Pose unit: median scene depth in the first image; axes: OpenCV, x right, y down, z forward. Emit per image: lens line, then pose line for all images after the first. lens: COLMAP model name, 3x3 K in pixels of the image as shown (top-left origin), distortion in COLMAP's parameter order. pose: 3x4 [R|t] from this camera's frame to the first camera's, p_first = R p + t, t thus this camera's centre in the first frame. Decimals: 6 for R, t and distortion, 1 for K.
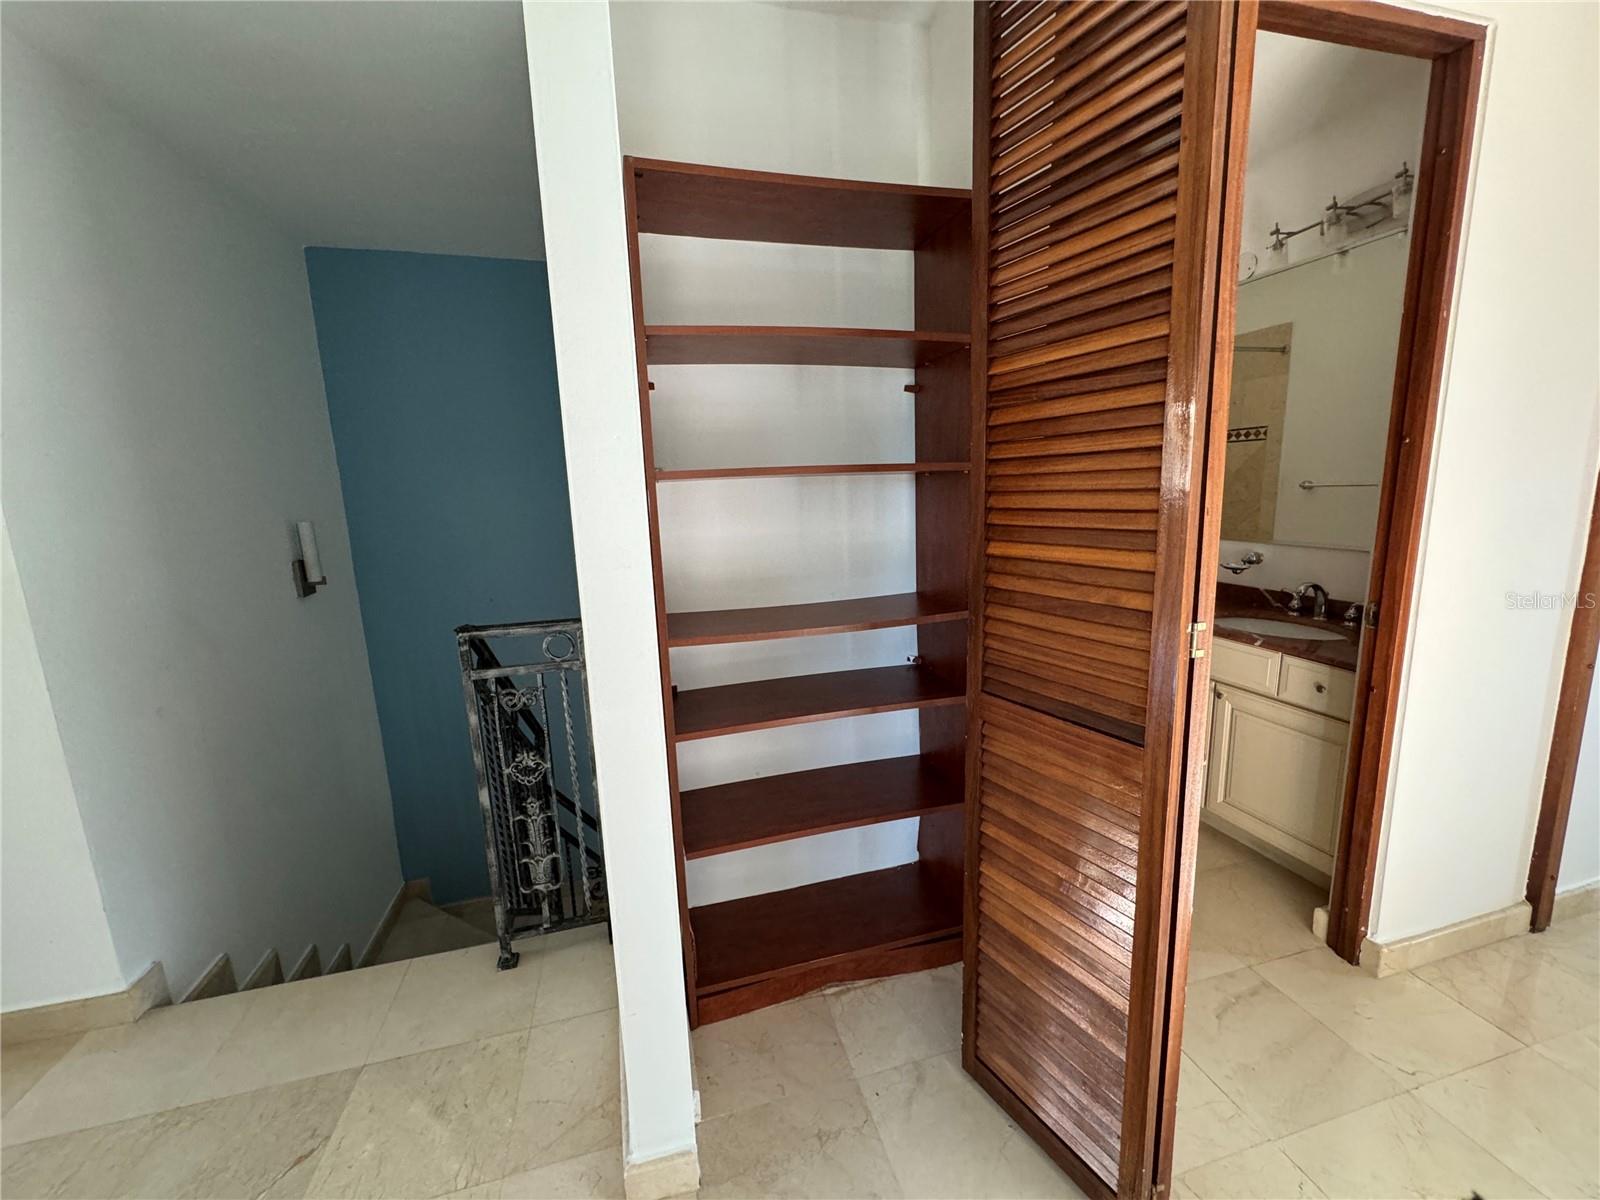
lens RADIAL K [[637.0, 0, 801.3], [0, 637.0, 596.6], [0, 0, 1]] dist [-0.001274, 0.000529]
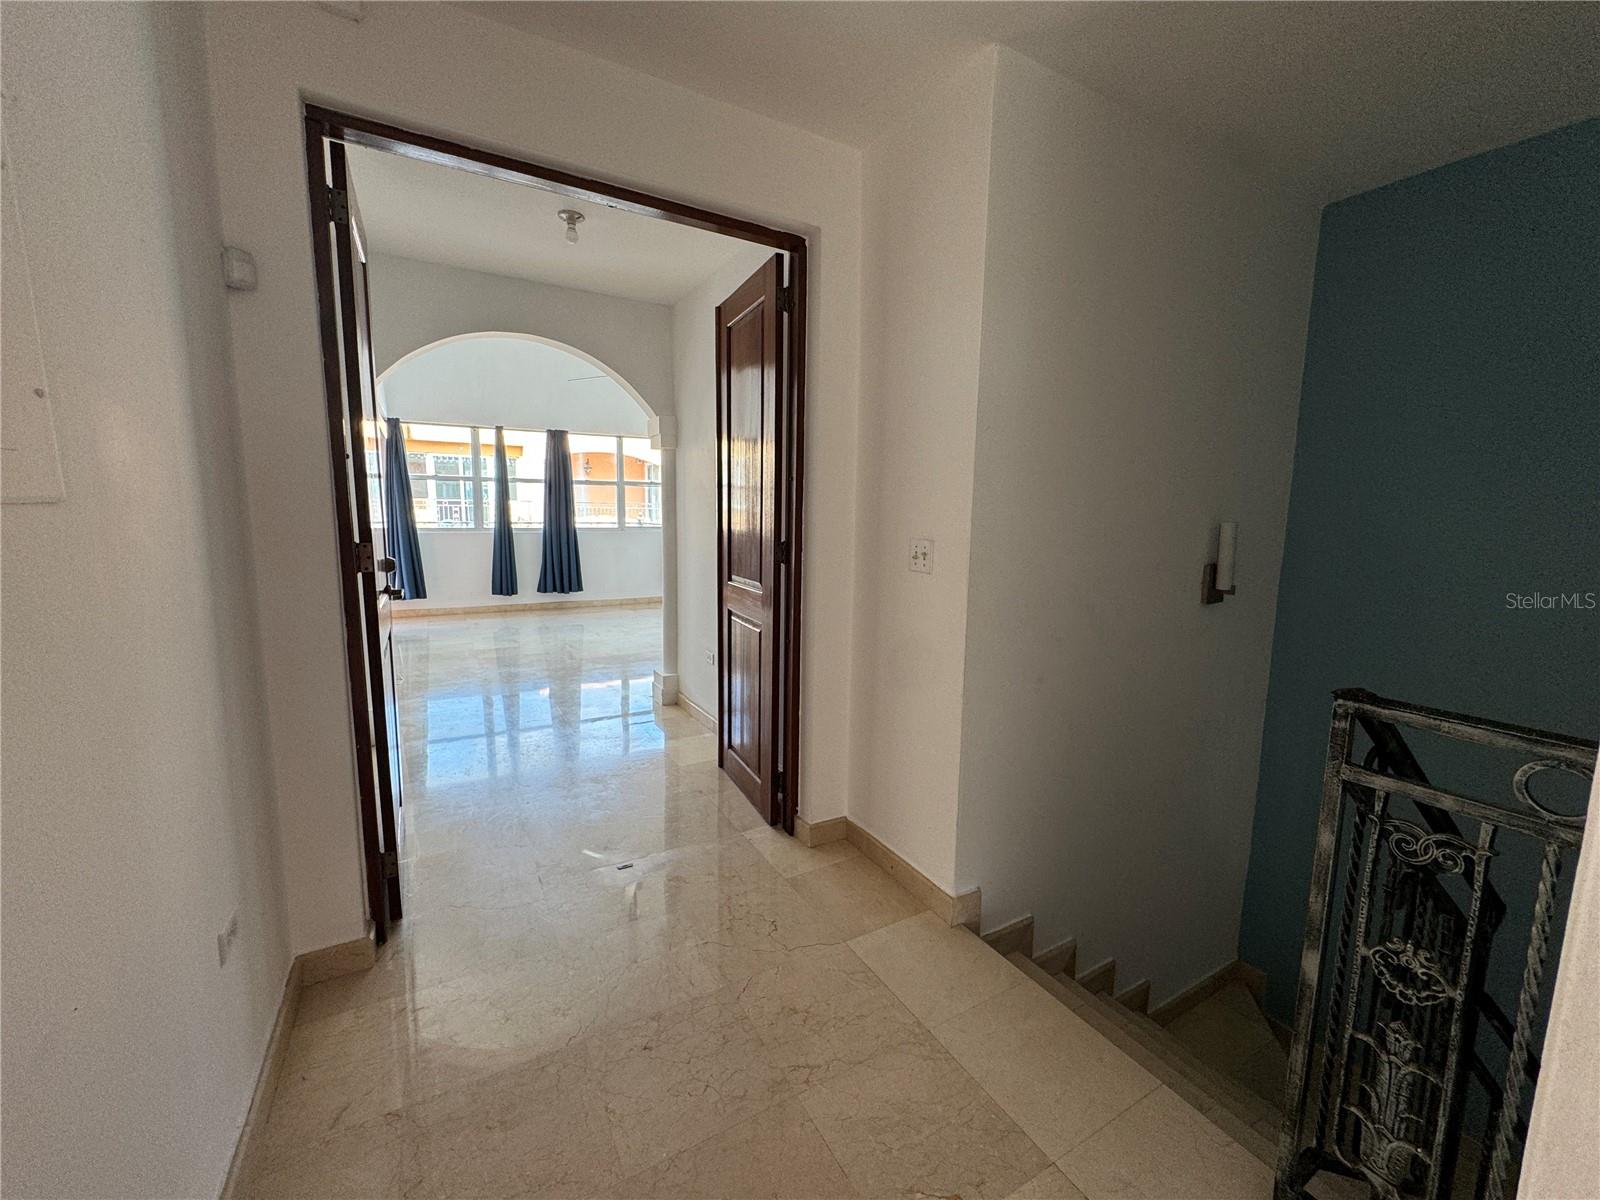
lens RADIAL K [[637.0, 0, 801.3], [0, 637.0, 596.6], [0, 0, 1]] dist [-0.001274, 0.000529]
pose [[0.249076, 0.165635, -0.954215, -0.089106], [-0.190054, 0.974469, 0.119541, -0.012803], [0.949653, 0.151578, 0.274196, 0.301782]]
